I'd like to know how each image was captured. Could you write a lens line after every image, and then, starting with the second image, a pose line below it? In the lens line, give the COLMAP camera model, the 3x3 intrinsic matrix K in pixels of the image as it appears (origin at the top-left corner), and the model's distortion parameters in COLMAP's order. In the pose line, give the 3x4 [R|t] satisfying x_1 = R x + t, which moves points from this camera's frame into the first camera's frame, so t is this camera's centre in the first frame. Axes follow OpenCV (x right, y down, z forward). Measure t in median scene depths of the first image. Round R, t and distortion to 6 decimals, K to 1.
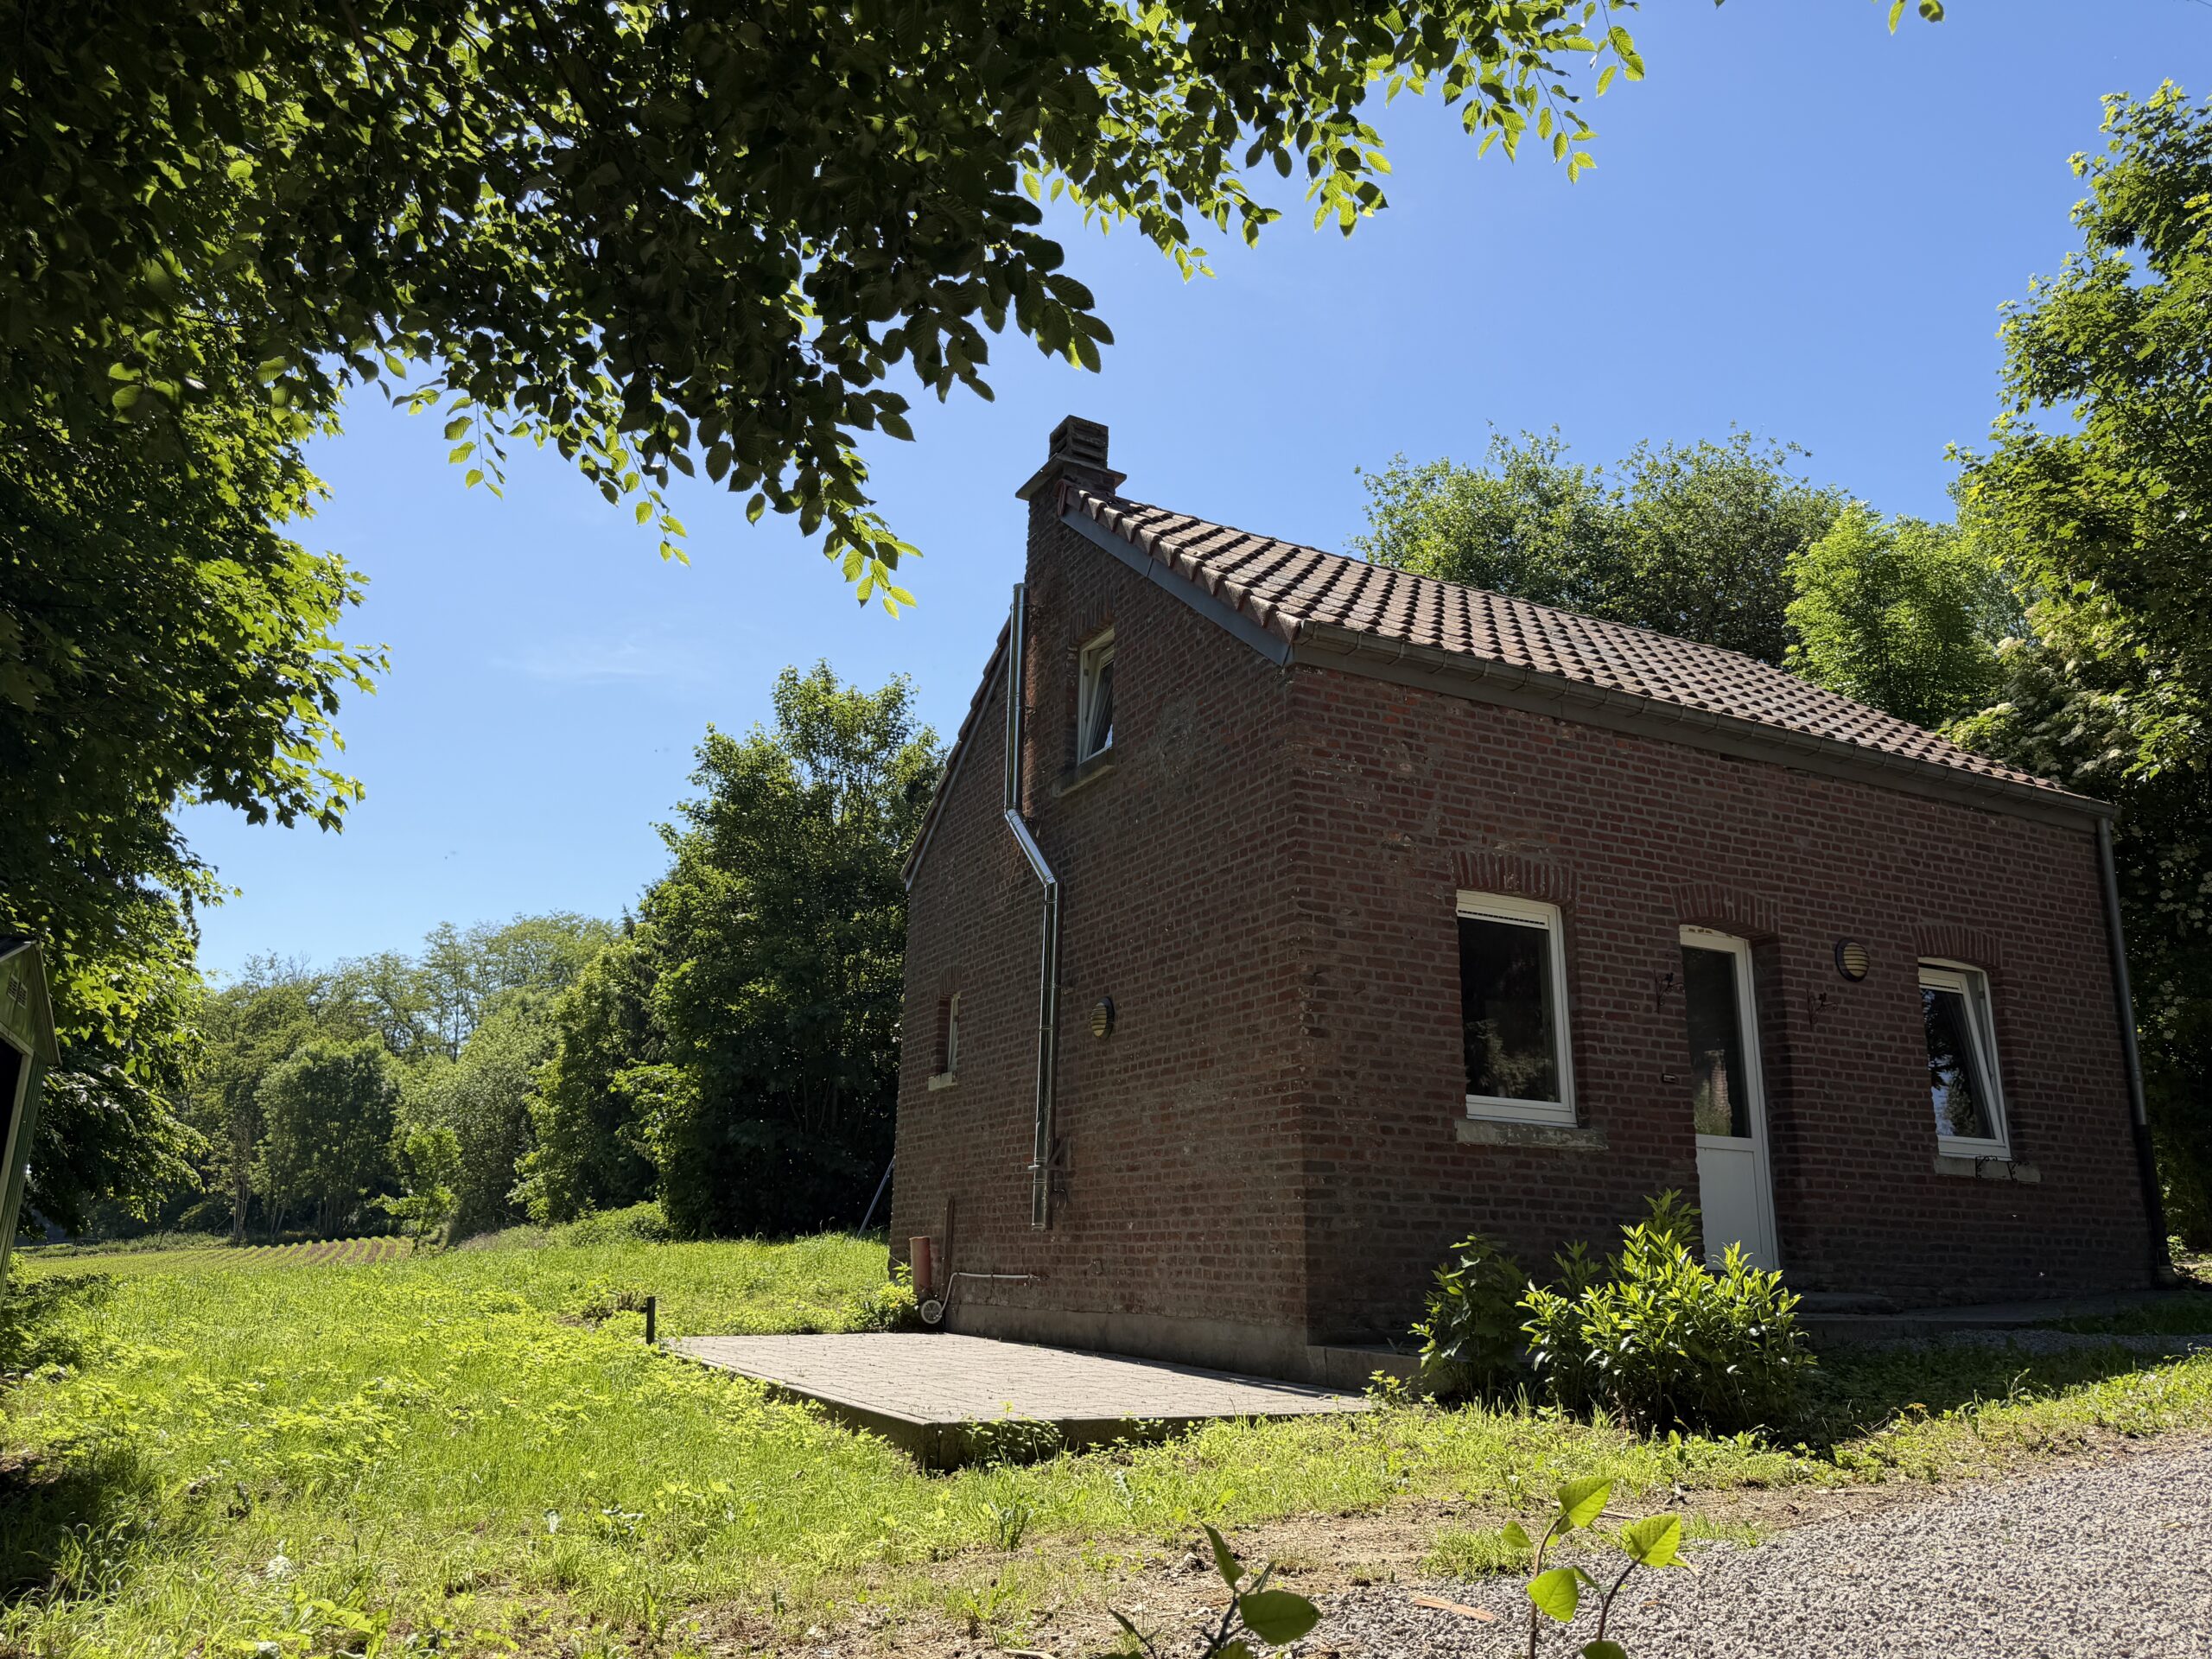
lens RADIAL K [[1558.2, 0, 1106.0], [0, 1558.2, 829.5], [0, 0, 1]] dist [0.034143, -0.000282]
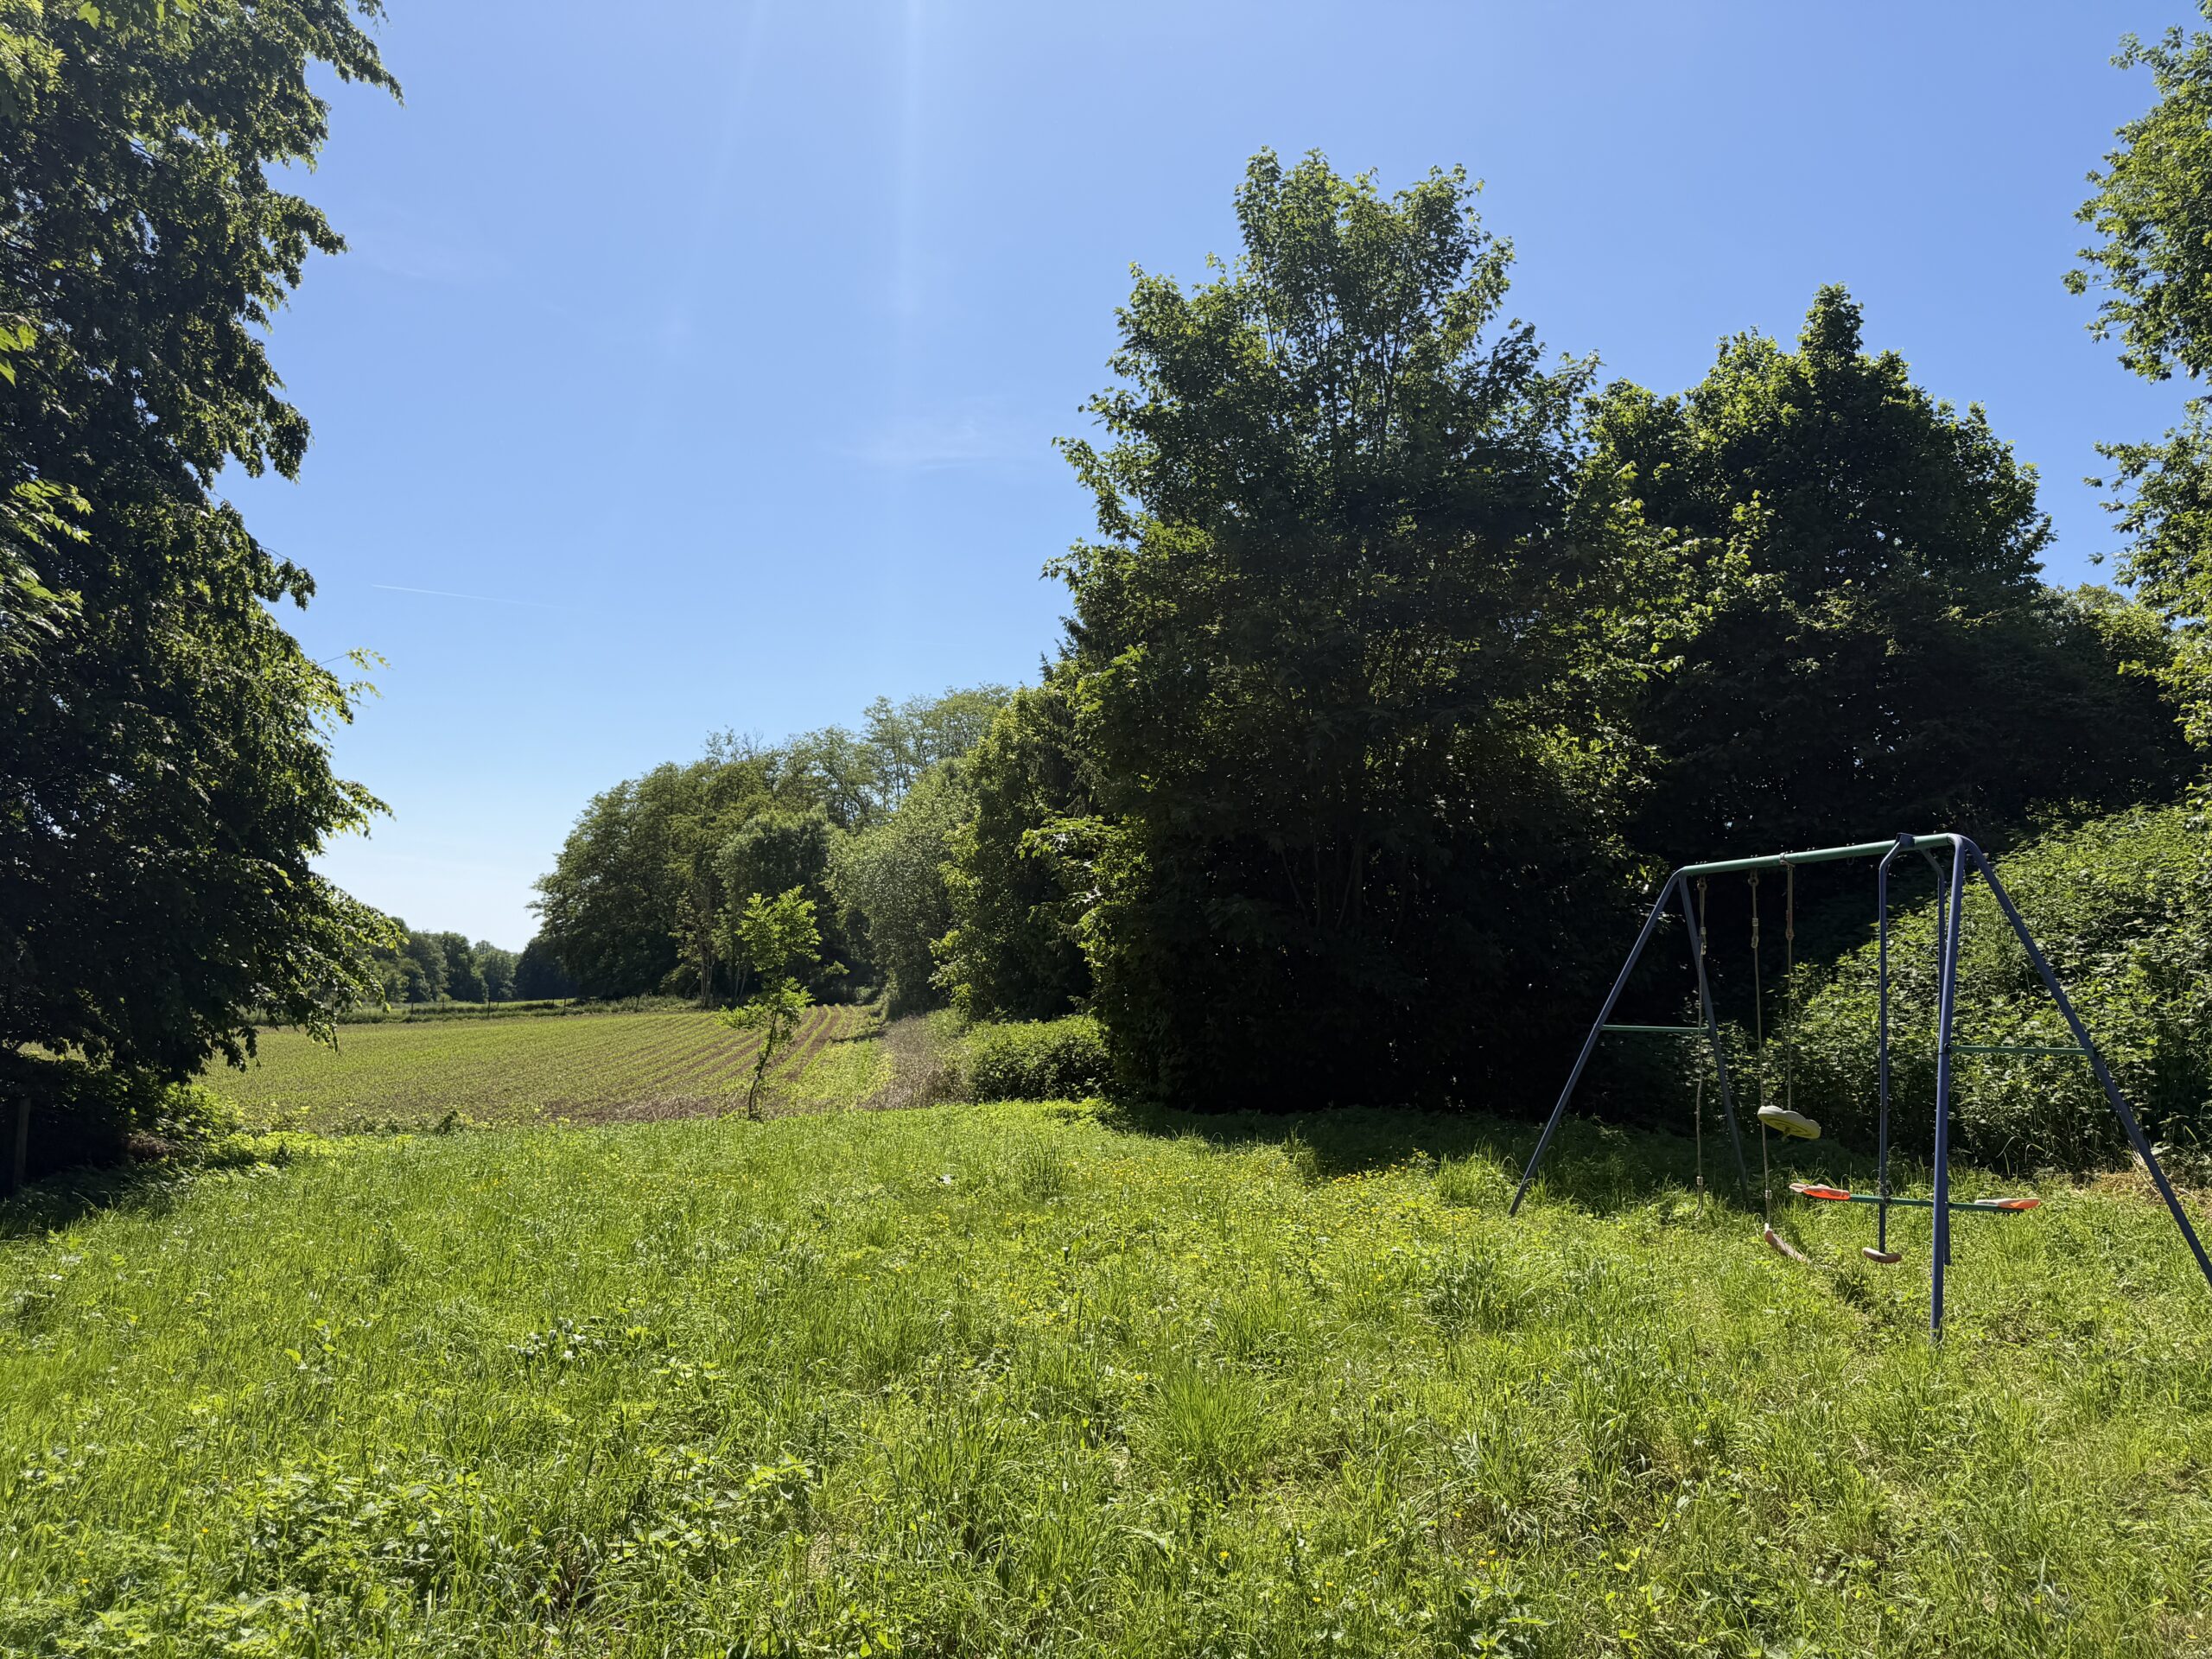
lens RADIAL K [[1558.2, 0, 1106.0], [0, 1558.2, 829.5], [0, 0, 1]] dist [0.034143, -0.000282]
pose [[0.964628, -0.006925, -0.263523, -0.032500], [0.044704, 0.989473, 0.137638, 0.020475], [0.259796, -0.144550, 0.954784, 0.116991]]
